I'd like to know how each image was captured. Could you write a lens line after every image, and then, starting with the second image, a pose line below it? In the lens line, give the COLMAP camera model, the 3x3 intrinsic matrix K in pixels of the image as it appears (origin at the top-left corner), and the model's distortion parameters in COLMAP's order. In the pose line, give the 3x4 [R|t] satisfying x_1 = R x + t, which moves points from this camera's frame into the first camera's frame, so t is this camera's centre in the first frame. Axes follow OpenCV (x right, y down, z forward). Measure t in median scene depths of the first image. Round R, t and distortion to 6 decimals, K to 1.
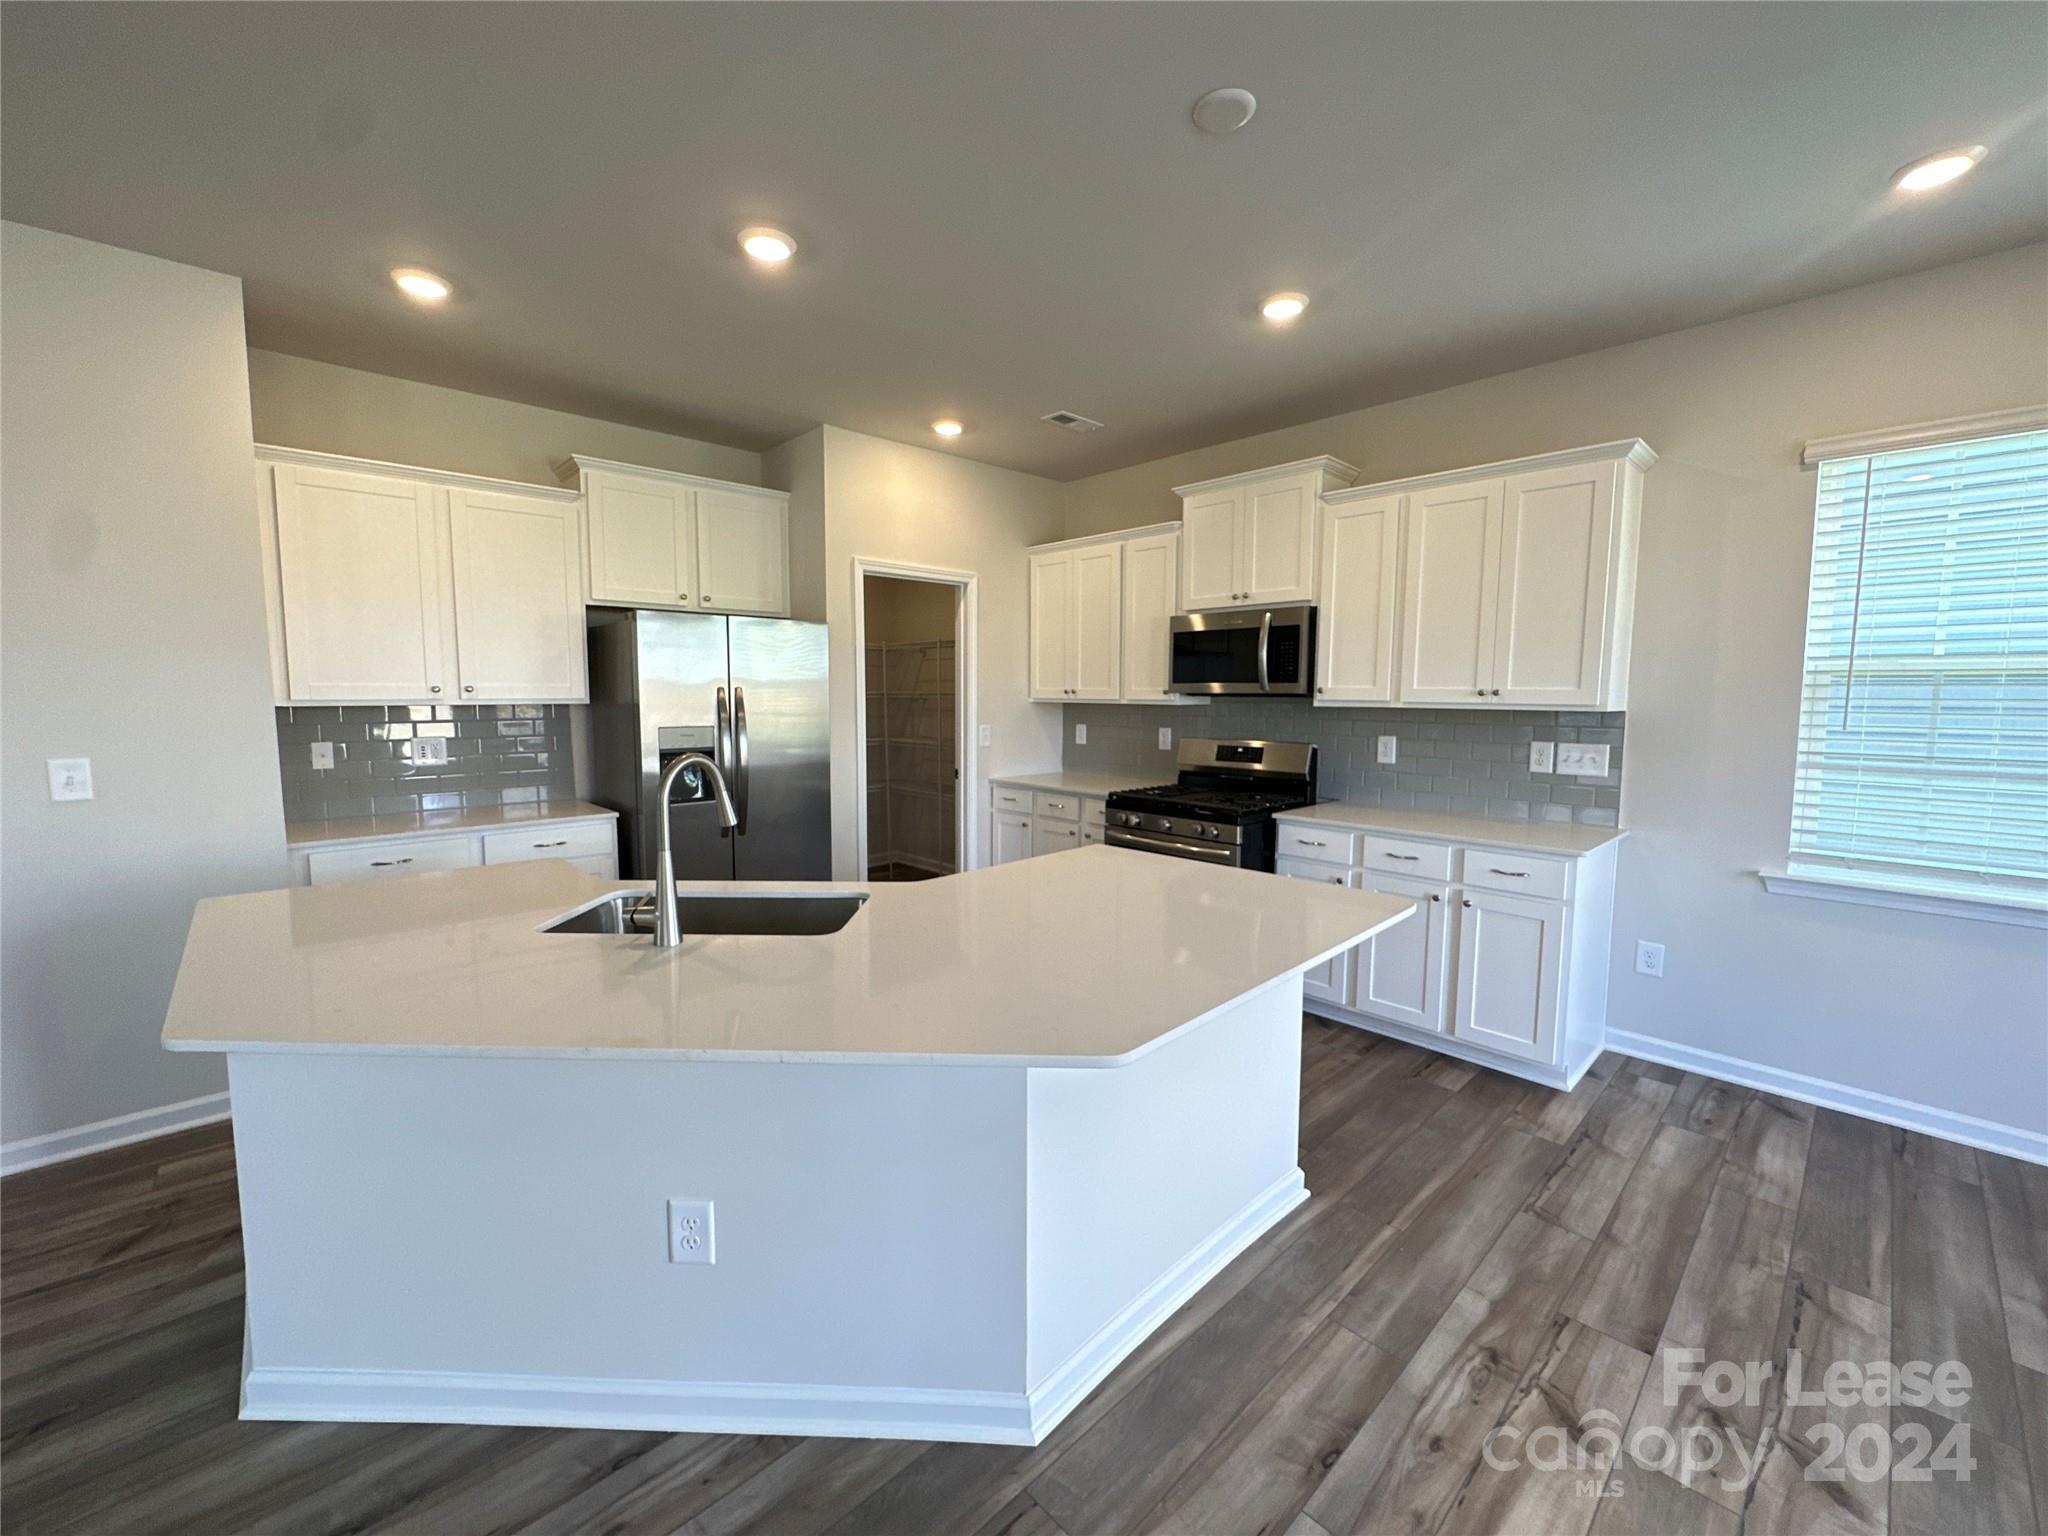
lens RADIAL K [[819.1, 0, 1025.5], [0, 819.1, 765.3], [0, 0, 1]] dist [-0.005368, -0.000493]
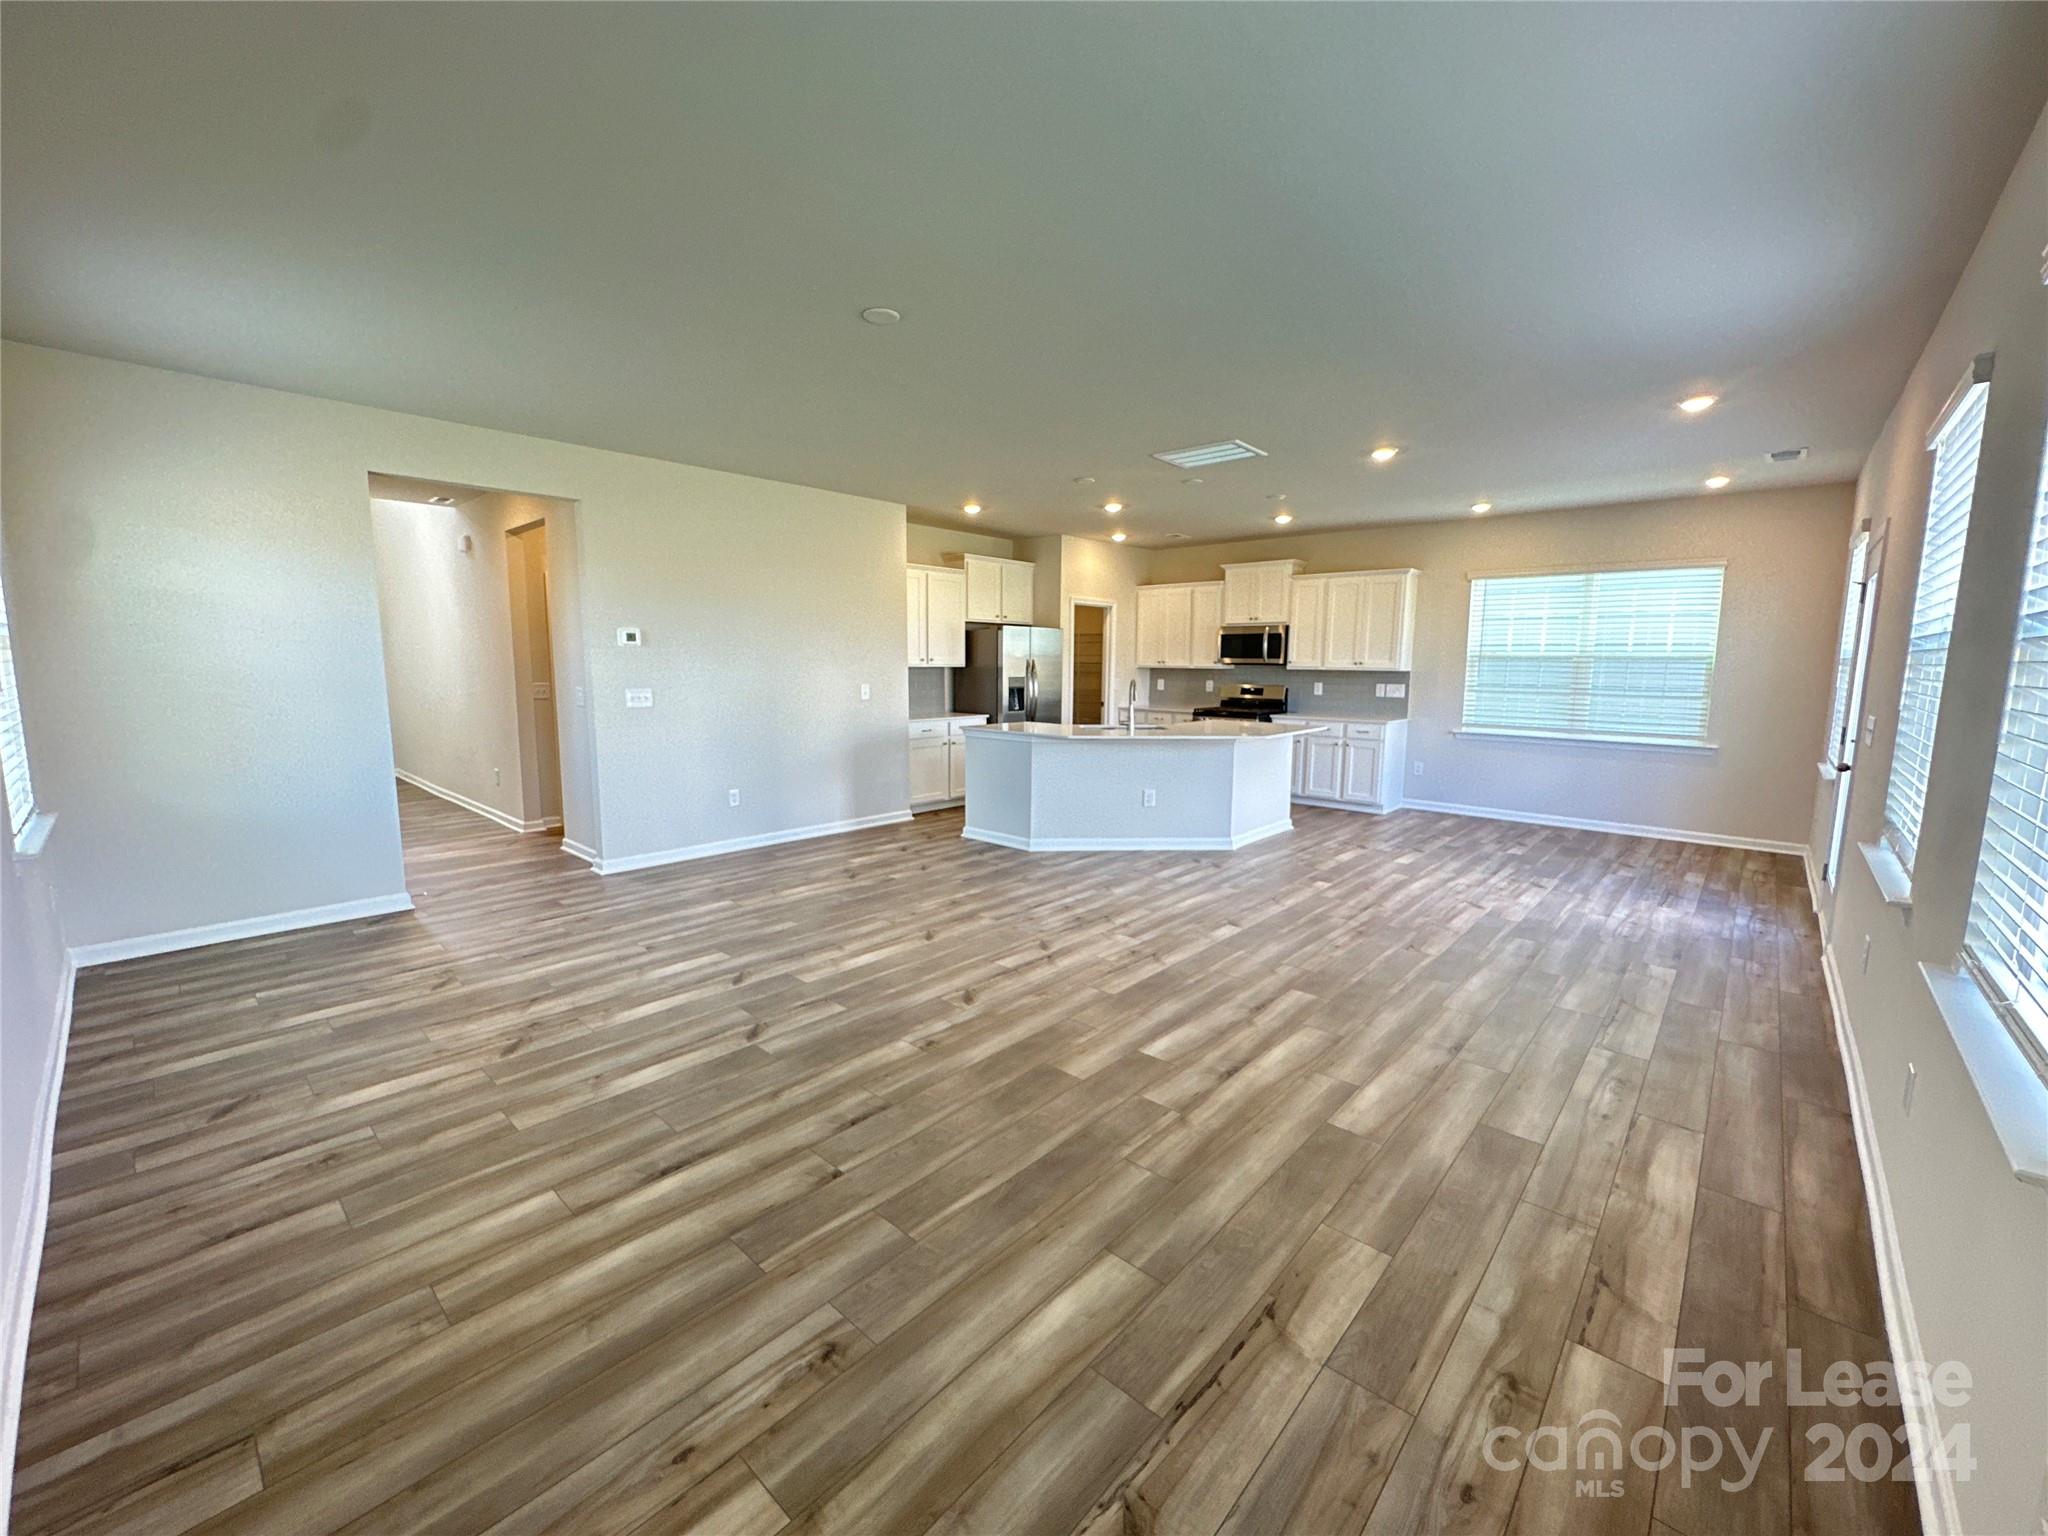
lens RADIAL K [[819.1, 0, 1025.5], [0, 819.1, 765.3], [0, 0, 1]] dist [-0.005368, -0.000493]
pose [[0.997108, -0.005177, 0.075819, -0.575478], [0.002389, 0.999319, 0.036823, 0.115455], [-0.075958, -0.036536, 0.996441, -1.284810]]
